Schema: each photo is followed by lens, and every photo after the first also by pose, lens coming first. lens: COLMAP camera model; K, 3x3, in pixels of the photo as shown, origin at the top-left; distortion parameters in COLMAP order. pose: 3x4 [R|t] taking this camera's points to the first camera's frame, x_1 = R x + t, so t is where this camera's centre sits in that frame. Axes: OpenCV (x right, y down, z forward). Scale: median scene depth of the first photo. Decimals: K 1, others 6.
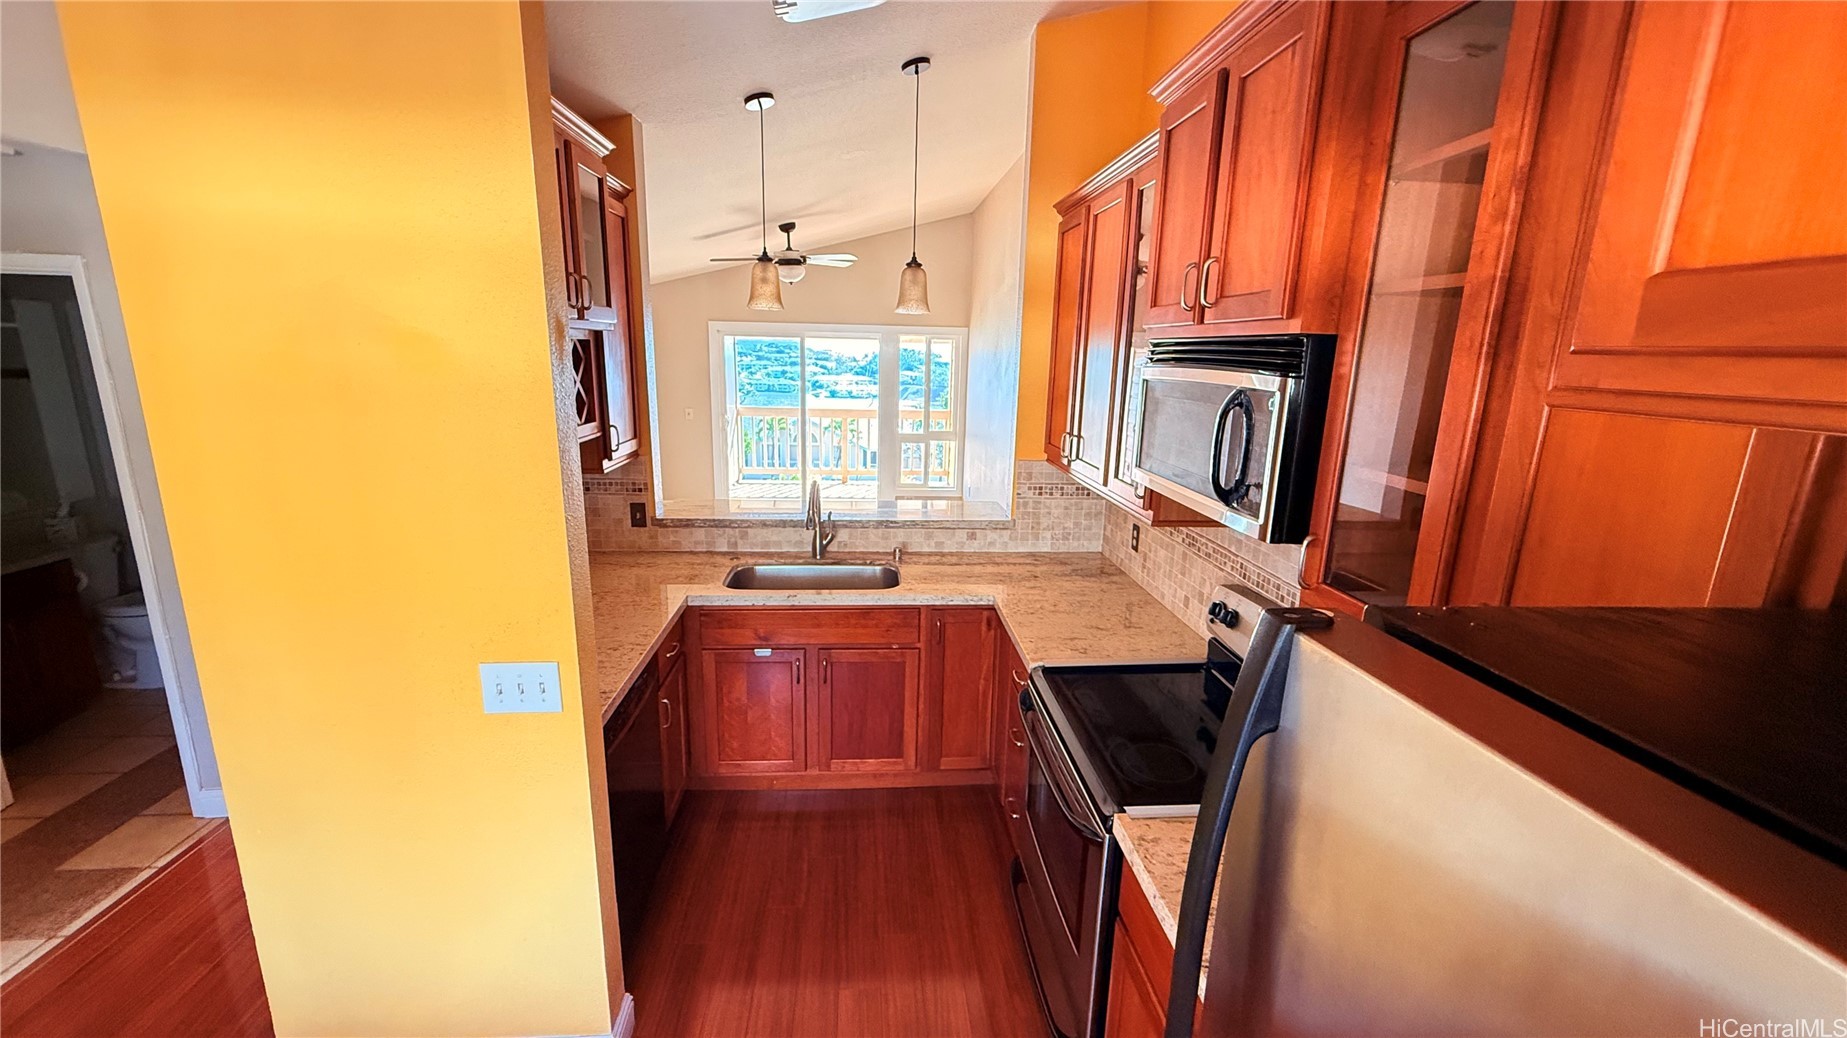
lens RADIAL K [[739.1, 0, 923.5], [0, 739.1, 519.0], [0, 0, 1]] dist [-0.000100, -0.000046]
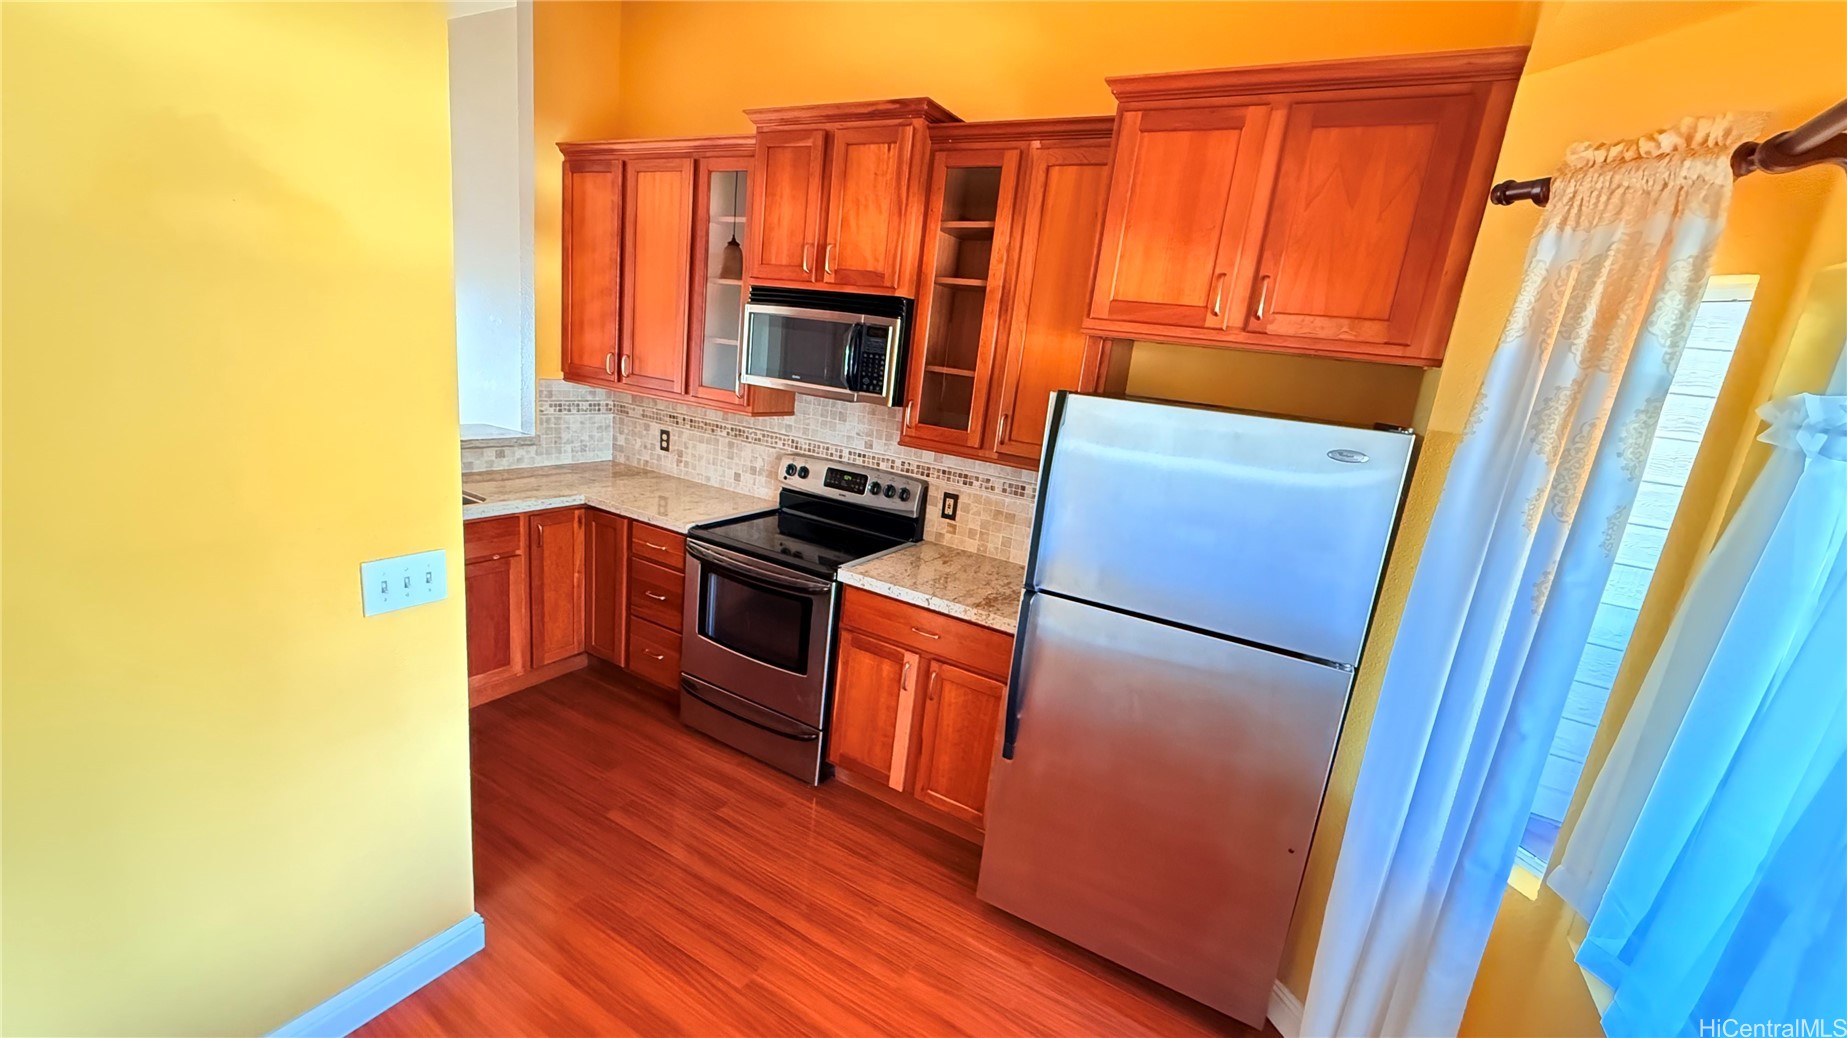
lens RADIAL K [[739.1, 0, 923.5], [0, 739.1, 519.0], [0, 0, 1]] dist [-0.000100, -0.000046]
pose [[0.555145, -0.148300, 0.818426, -0.521094], [0.088376, 0.988923, 0.119248, 0.047282], [-0.827045, 0.006129, 0.562102, -0.068762]]
